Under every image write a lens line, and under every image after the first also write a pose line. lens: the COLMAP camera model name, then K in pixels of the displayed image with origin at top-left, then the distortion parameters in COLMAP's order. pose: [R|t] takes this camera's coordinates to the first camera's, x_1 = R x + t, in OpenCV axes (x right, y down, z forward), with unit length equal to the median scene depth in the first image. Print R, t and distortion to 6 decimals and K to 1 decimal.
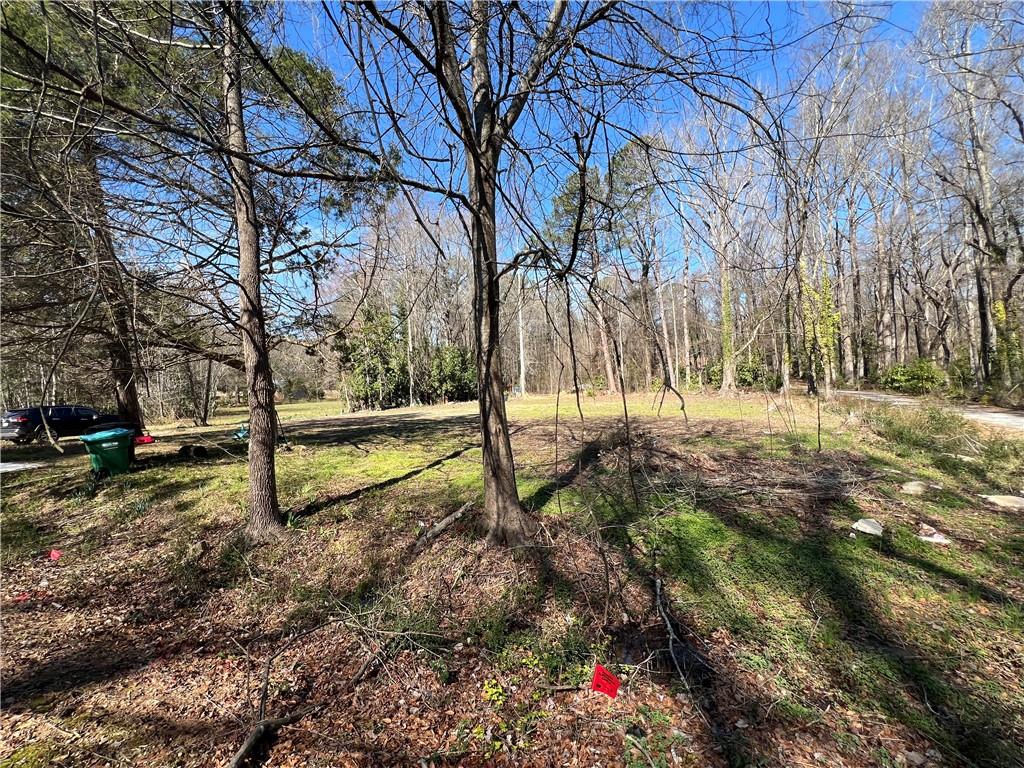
lens RADIAL K [[411.3, 0, 511.3], [0, 411.3, 385.8], [0, 0, 1]] dist [-0.002697, -0.000202]
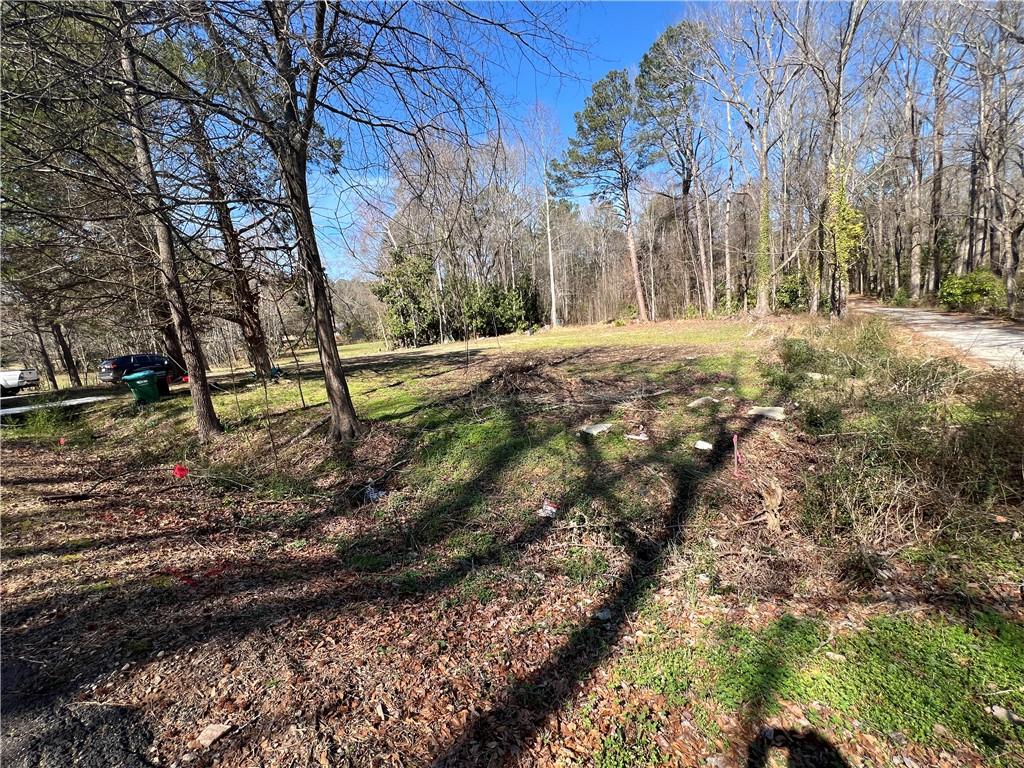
lens RADIAL K [[411.3, 0, 513.0], [0, 411.3, 385.0], [0, 0, 1]] dist [-0.002697, -0.000202]
pose [[0.987309, -0.020898, -0.157433, 0.101444], [0.045816, 0.986637, 0.156357, -0.001346], [0.152062, -0.161585, 0.975073, -0.035787]]
